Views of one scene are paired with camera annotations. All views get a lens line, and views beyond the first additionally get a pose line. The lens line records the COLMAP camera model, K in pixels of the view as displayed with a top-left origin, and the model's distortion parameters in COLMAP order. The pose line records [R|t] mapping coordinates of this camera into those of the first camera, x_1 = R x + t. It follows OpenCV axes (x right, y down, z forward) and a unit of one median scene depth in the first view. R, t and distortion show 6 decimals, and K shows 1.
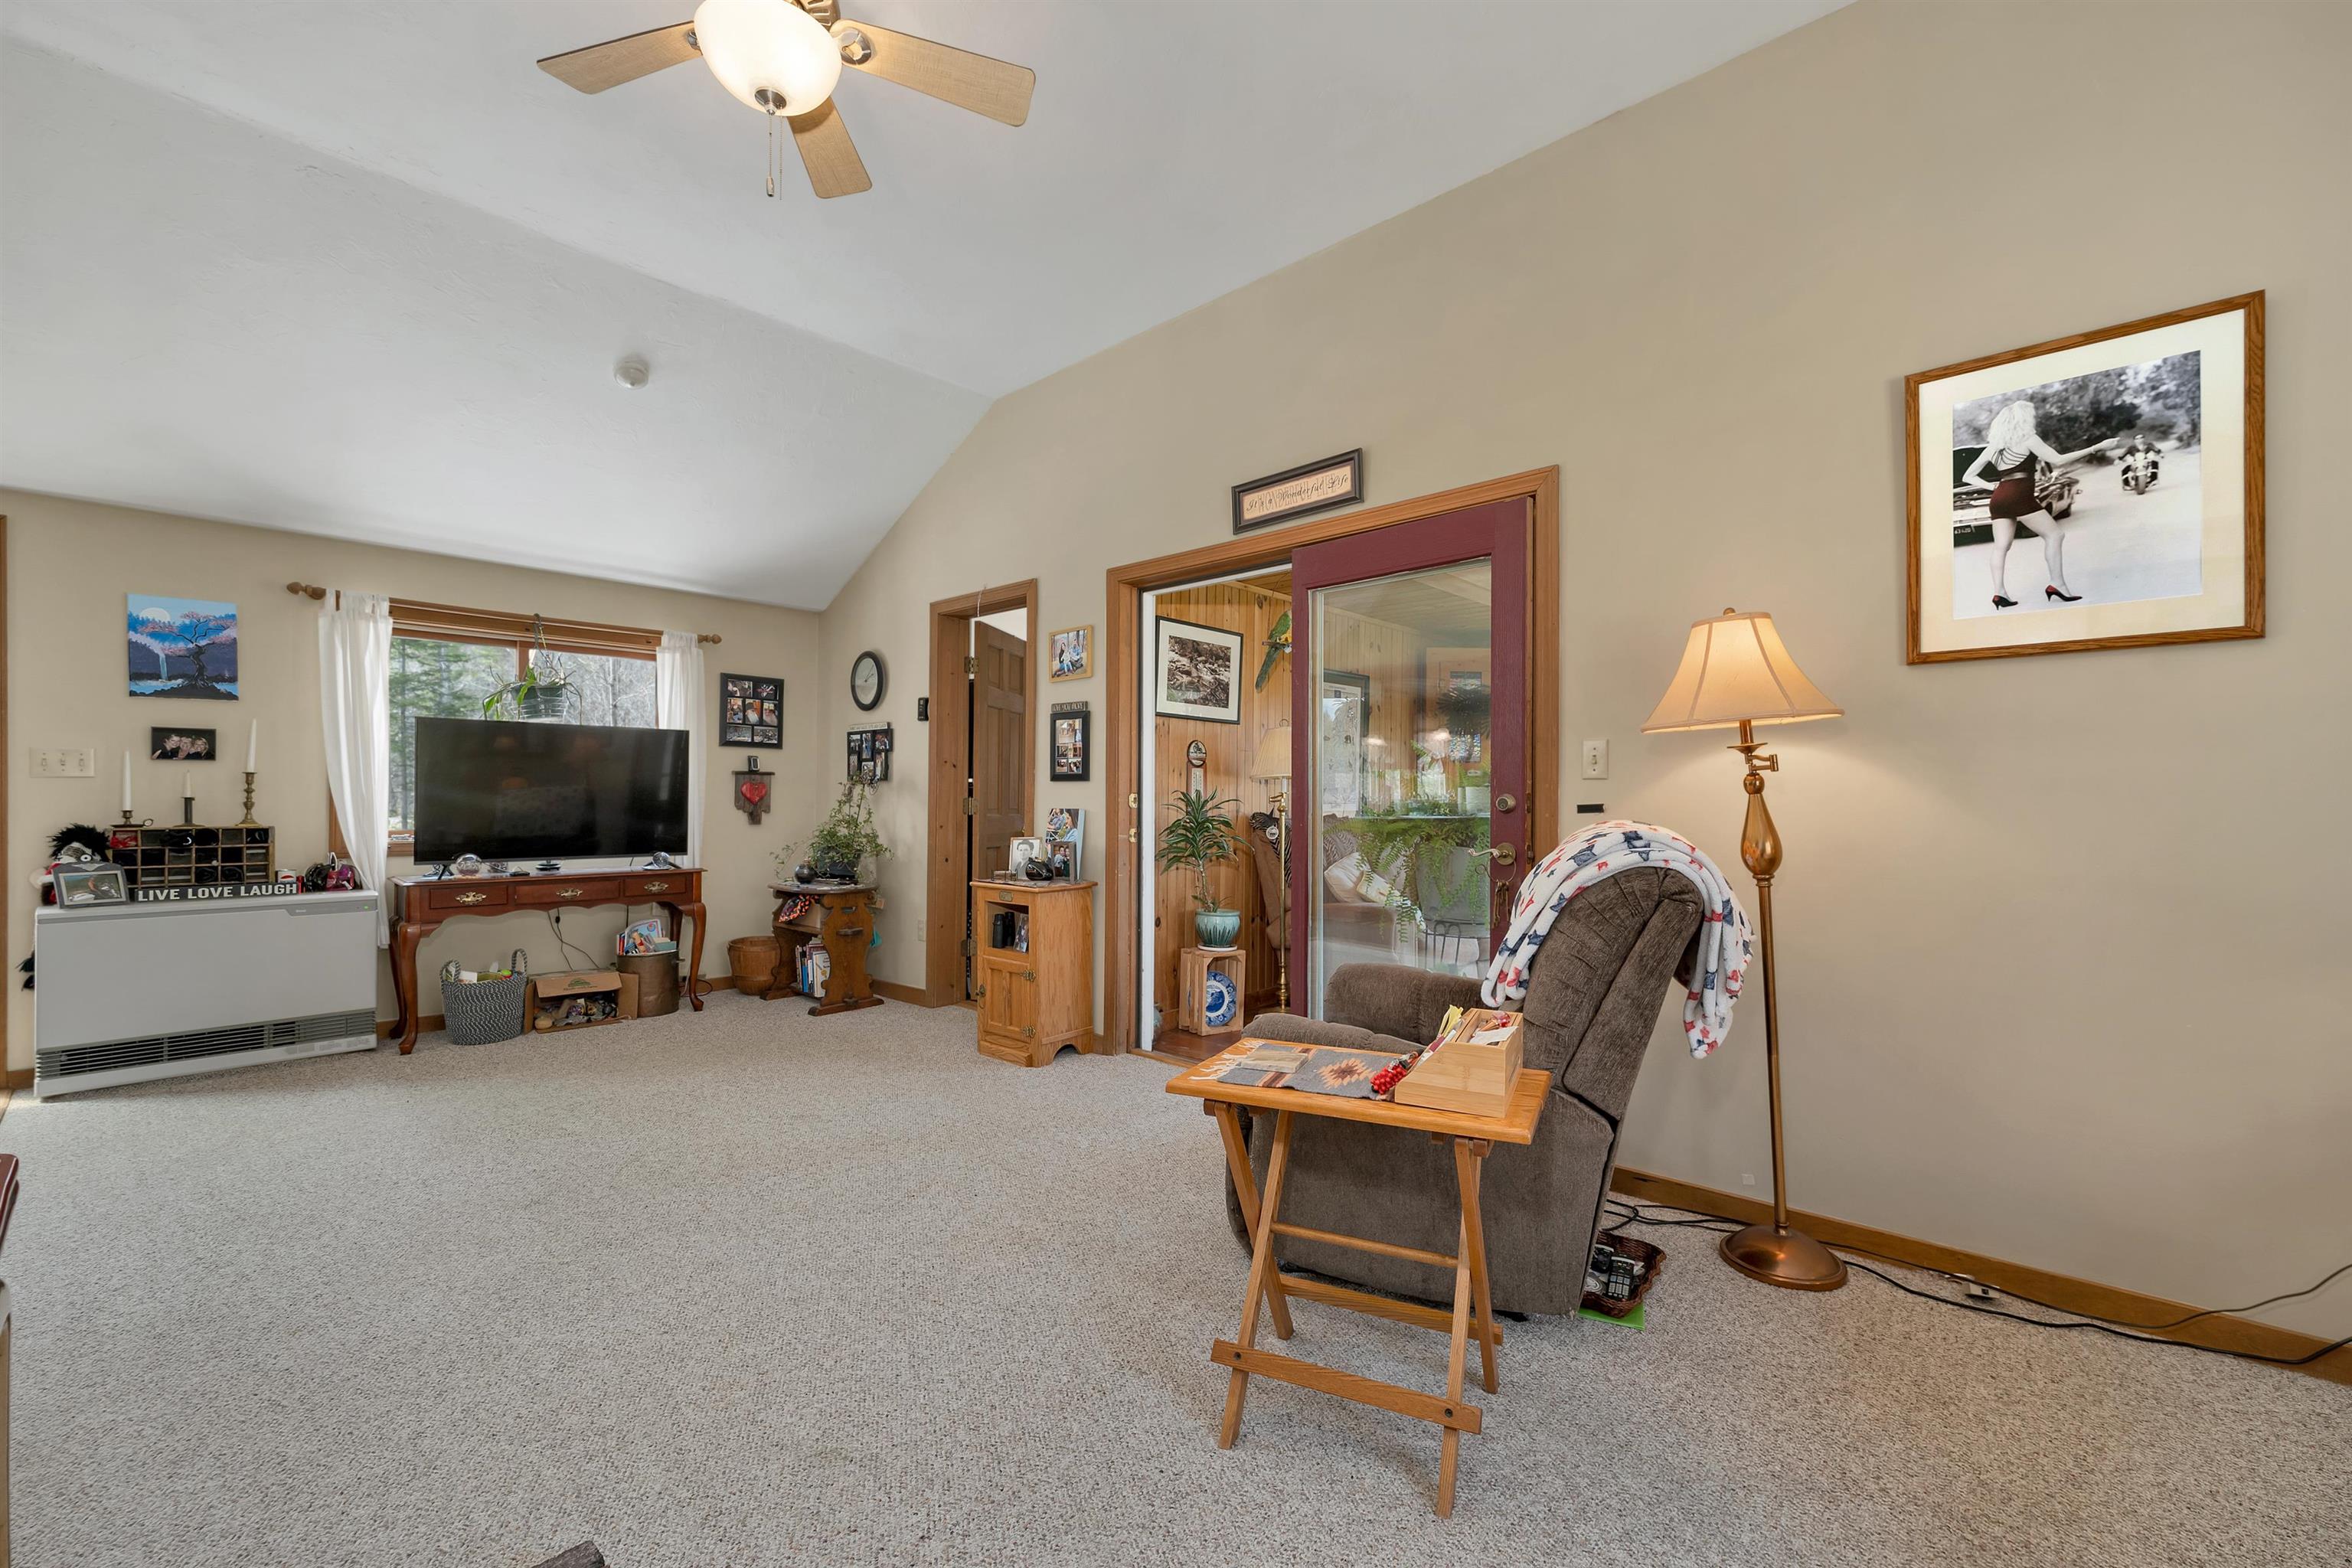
lens RADIAL K [[970.7, 0, 1176.2], [0, 970.7, 798.7], [0, 0, 1]] dist [0.001535, -0.000163]
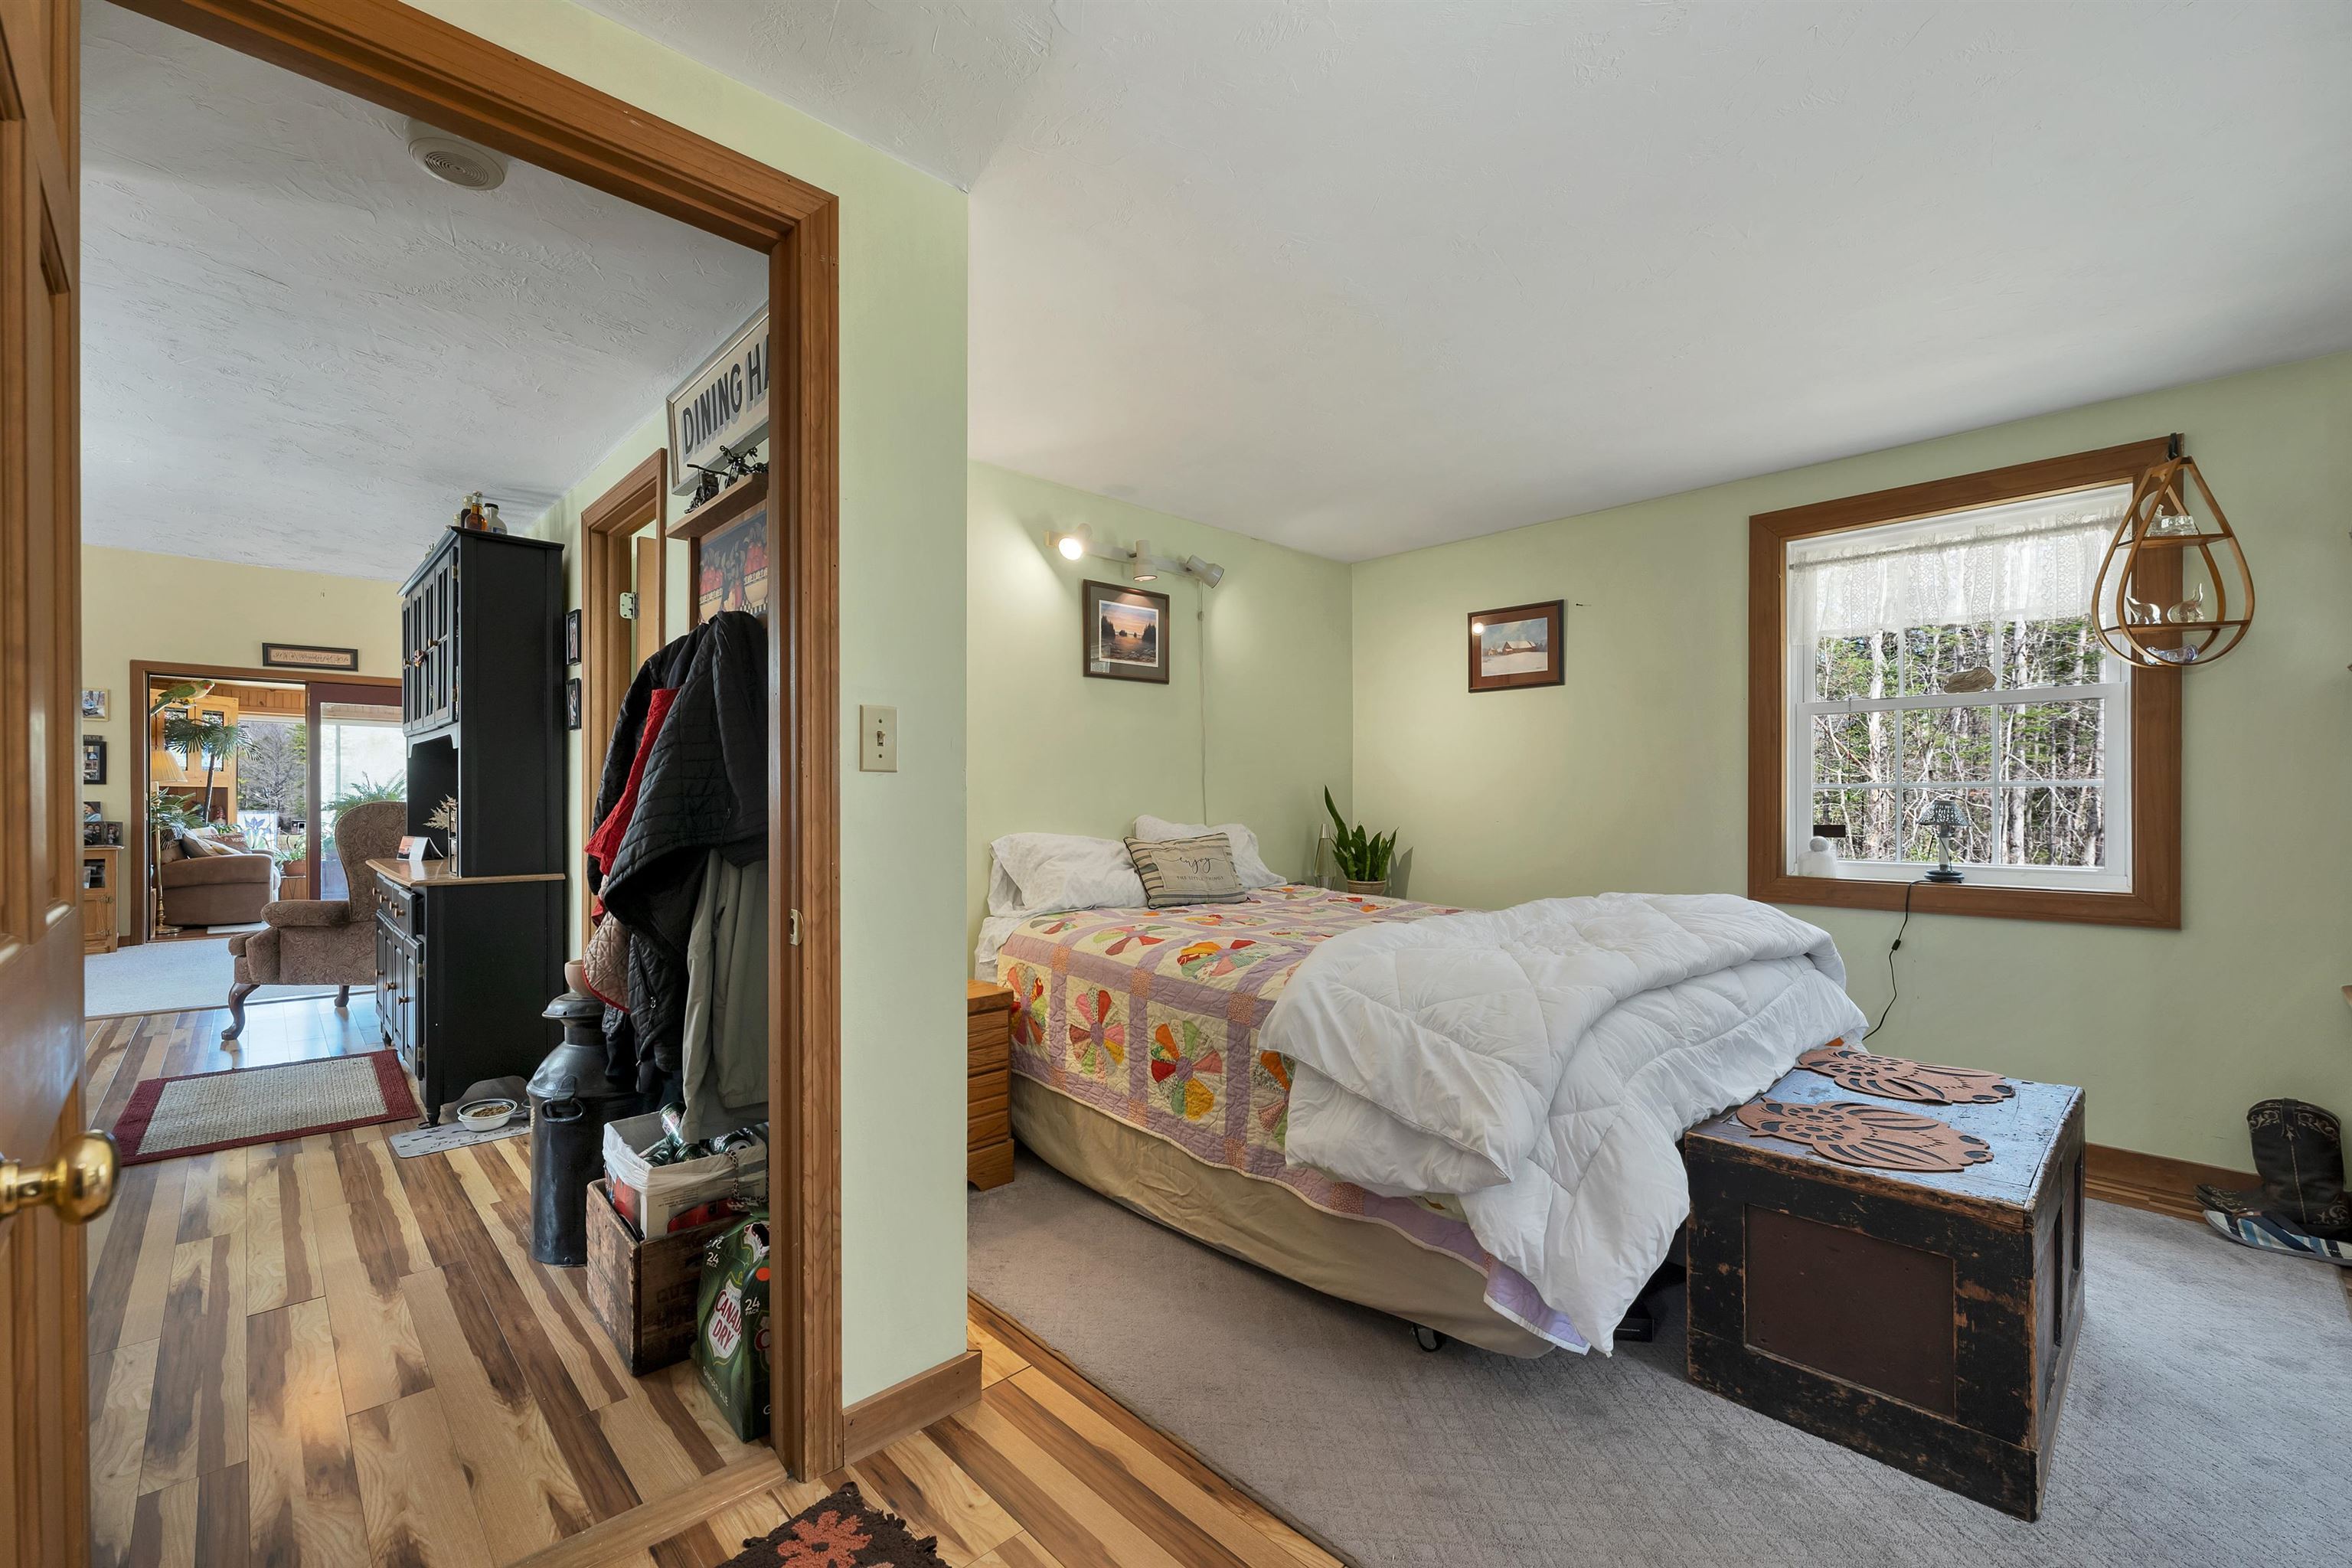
lens RADIAL K [[970.7, 0, 1176.3], [0, 970.7, 806.1], [0, 0, 1]] dist [0.001535, -0.000163]
pose [[0.063724, -0.008673, 0.997930, -1.613432], [-0.003650, 0.999954, 0.008924, -0.002742], [-0.997961, -0.004211, 0.063690, -0.907981]]
